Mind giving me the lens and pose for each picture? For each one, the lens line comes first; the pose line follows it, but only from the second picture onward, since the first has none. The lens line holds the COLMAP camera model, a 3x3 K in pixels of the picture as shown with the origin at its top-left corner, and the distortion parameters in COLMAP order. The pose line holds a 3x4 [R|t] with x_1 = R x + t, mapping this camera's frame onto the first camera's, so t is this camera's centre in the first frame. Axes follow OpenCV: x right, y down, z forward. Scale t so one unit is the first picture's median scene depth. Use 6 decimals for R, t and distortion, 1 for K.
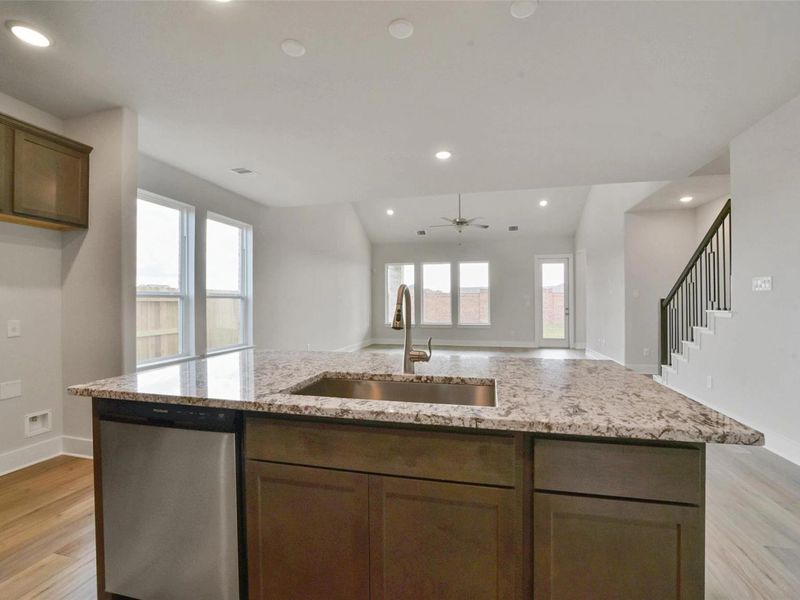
lens RADIAL K [[355.1, 0, 414.2], [0, 355.1, 300.9], [0, 0, 1]] dist [-0.025818, 0.001060]
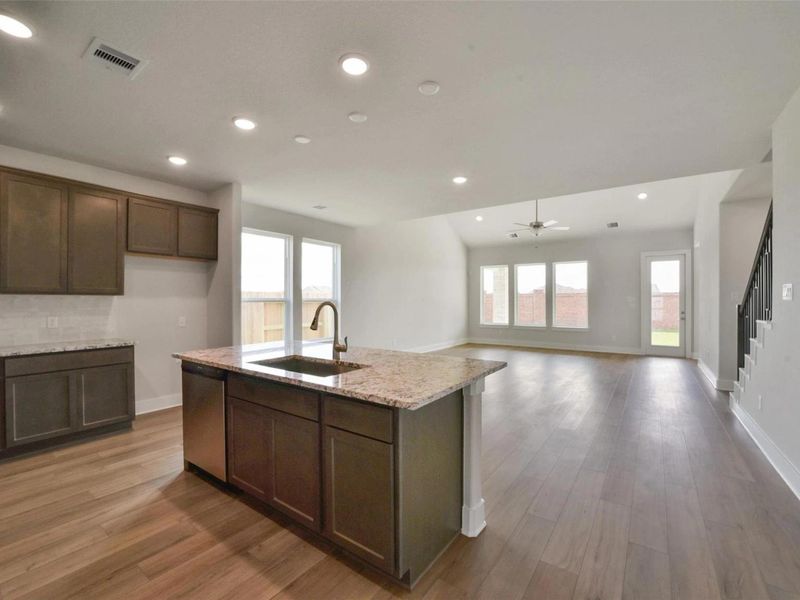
lens RADIAL K [[347.2, 0, 400.0], [0, 347.2, 300.0], [0, 0, 1]] dist [-0.044601, 0.000016]
pose [[0.926365, 0.001828, -0.376622, 0.189729], [-0.002519, 0.999996, -0.001343, -0.011565], [0.376618, 0.002193, 0.926366, -0.064049]]
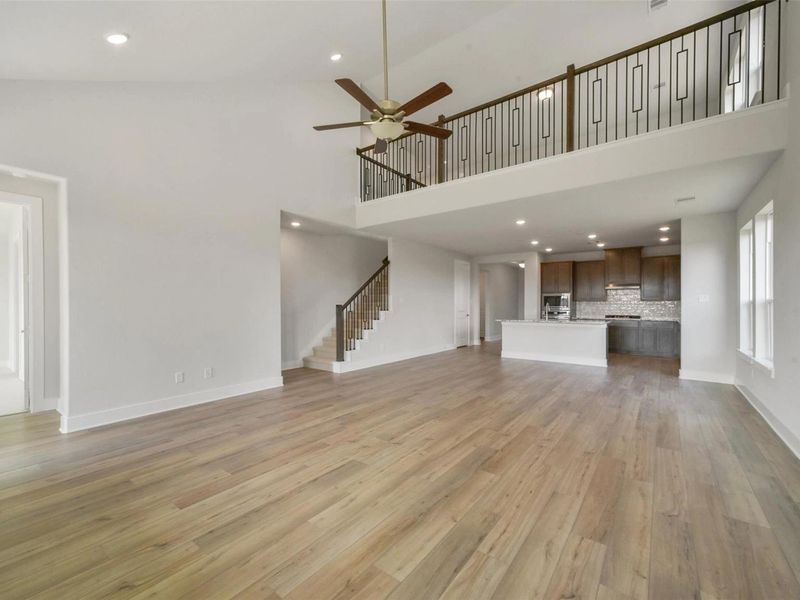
lens RADIAL K [[347.2, 0, 400.0], [0, 347.2, 300.0], [0, 0, 1]] dist [-0.044601, 0.000016]
pose [[-0.911777, 0.008149, 0.410605, -0.084028], [0.001868, 0.999875, -0.015696, -0.002947], [-0.410682, -0.013544, -0.911678, 2.061927]]
